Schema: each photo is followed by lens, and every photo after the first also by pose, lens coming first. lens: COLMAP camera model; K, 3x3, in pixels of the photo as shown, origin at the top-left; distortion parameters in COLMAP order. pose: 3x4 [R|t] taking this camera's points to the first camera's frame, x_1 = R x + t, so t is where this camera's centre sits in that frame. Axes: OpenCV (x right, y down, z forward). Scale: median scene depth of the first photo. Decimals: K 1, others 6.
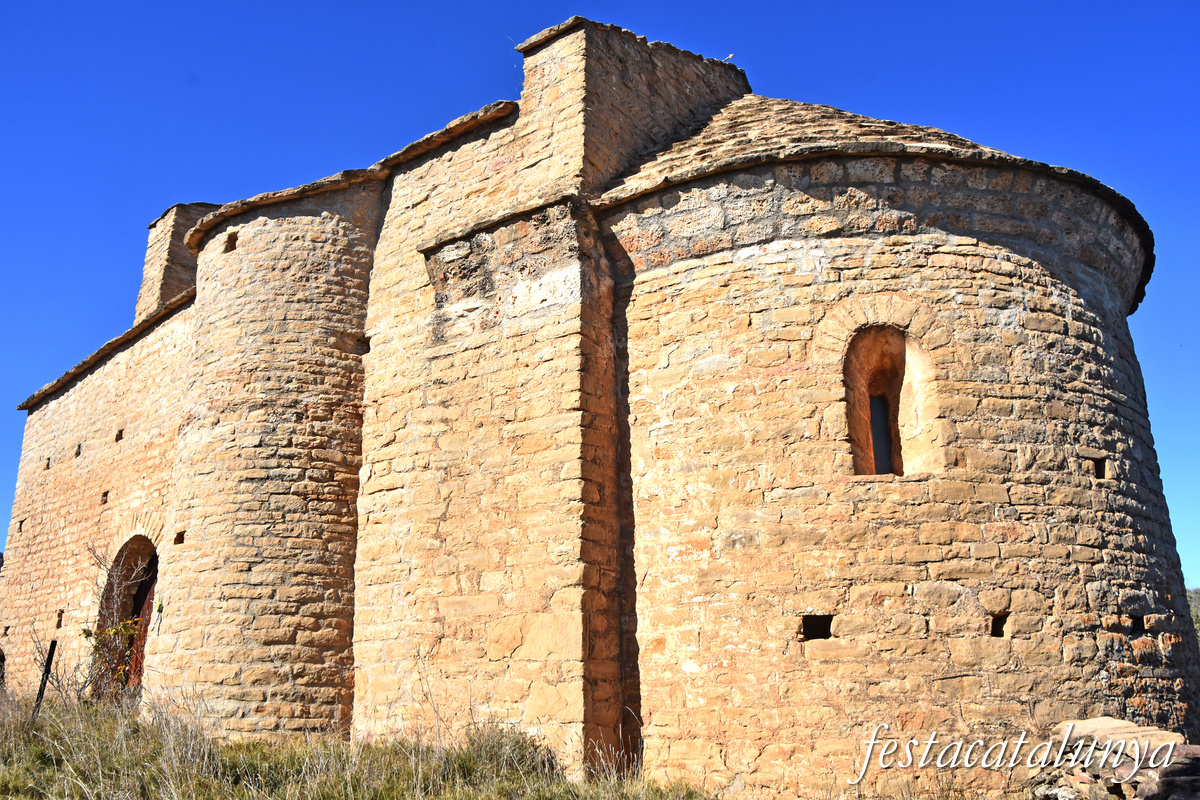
lens RADIAL K [[995.9, 0, 599.1], [0, 995.9, 405.9], [0, 0, 1]] dist [-0.136110, 0.076484]
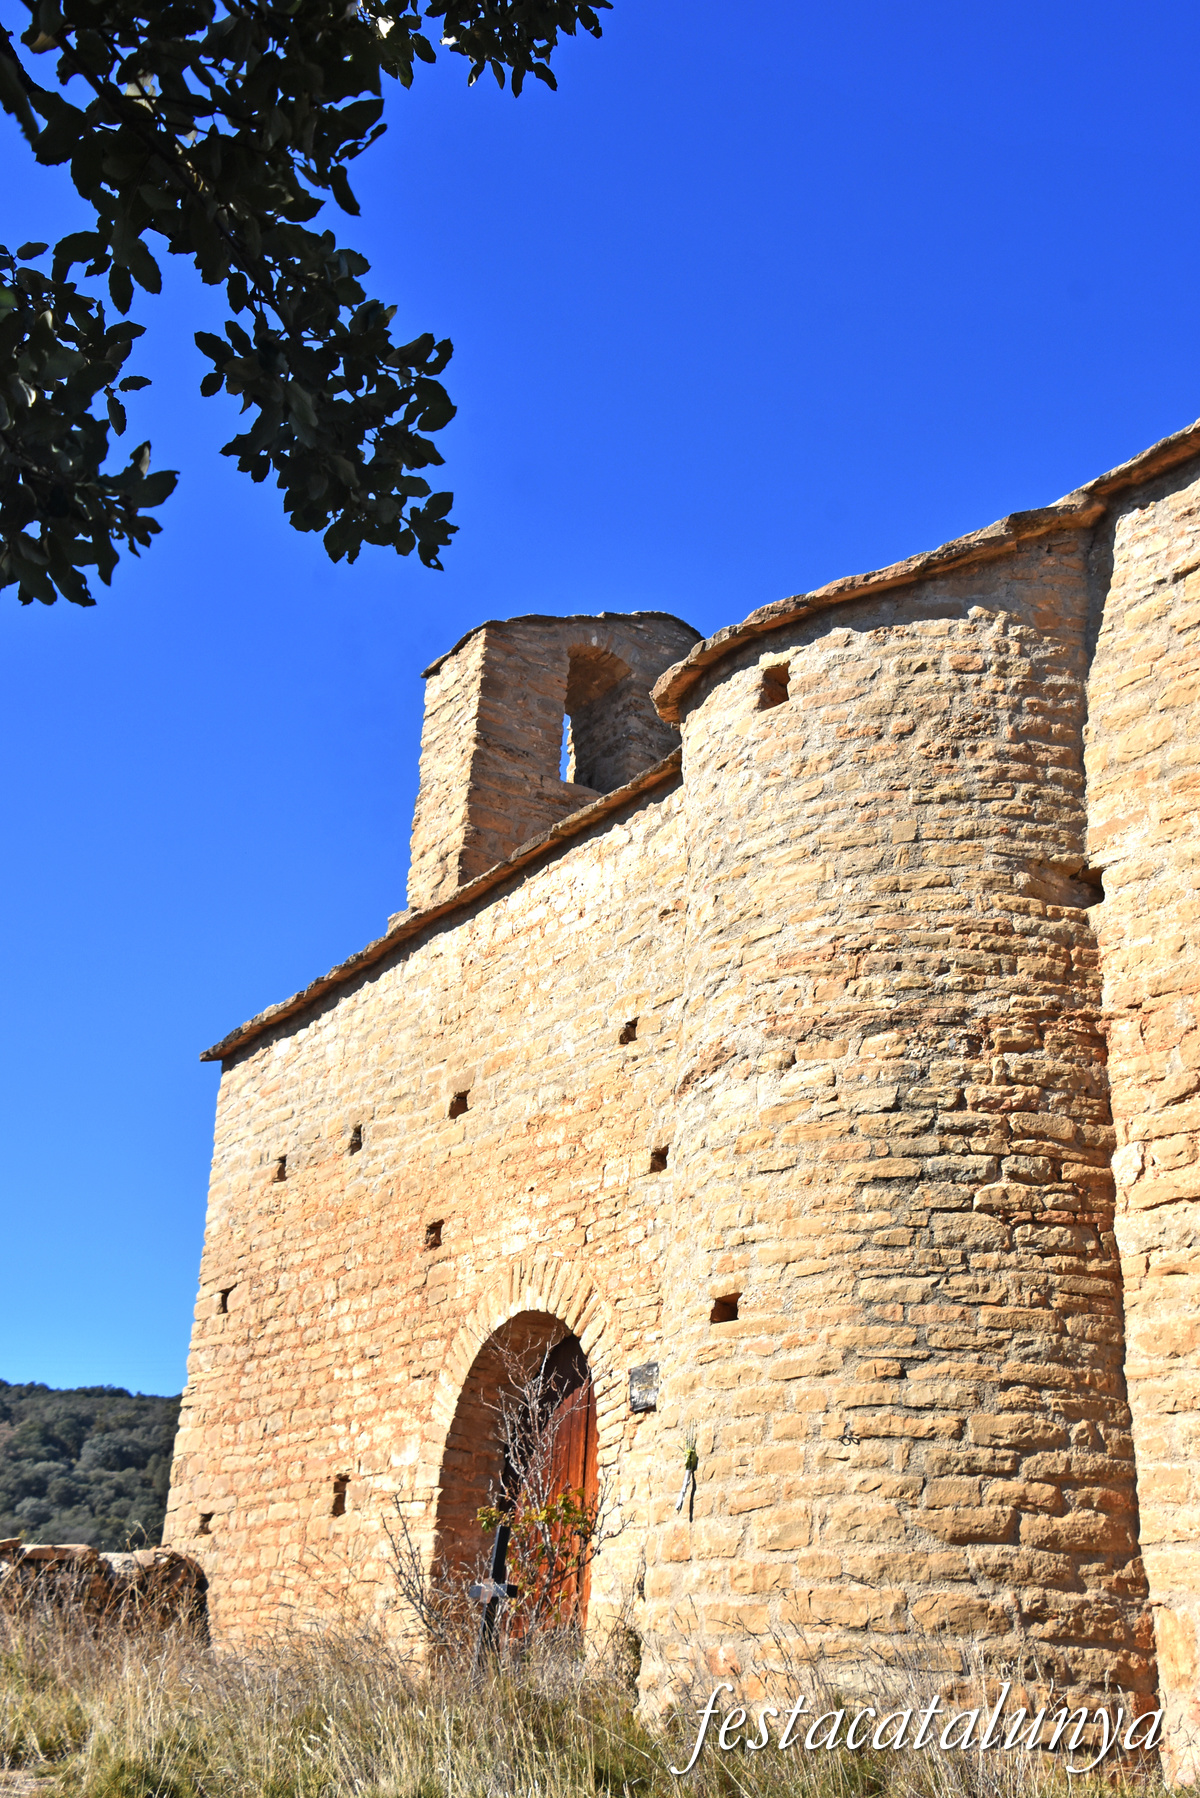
lens RADIAL K [[2223.9, 0, 552.5], [0, 2223.9, 903.2], [0, 0, 1]] dist [0.023096, 0.460472]
pose [[0.955503, -0.051474, -0.290454, -0.177460], [0.034185, 0.997345, -0.064292, 0.005107], [0.292992, 0.051502, 0.954727, -0.071479]]
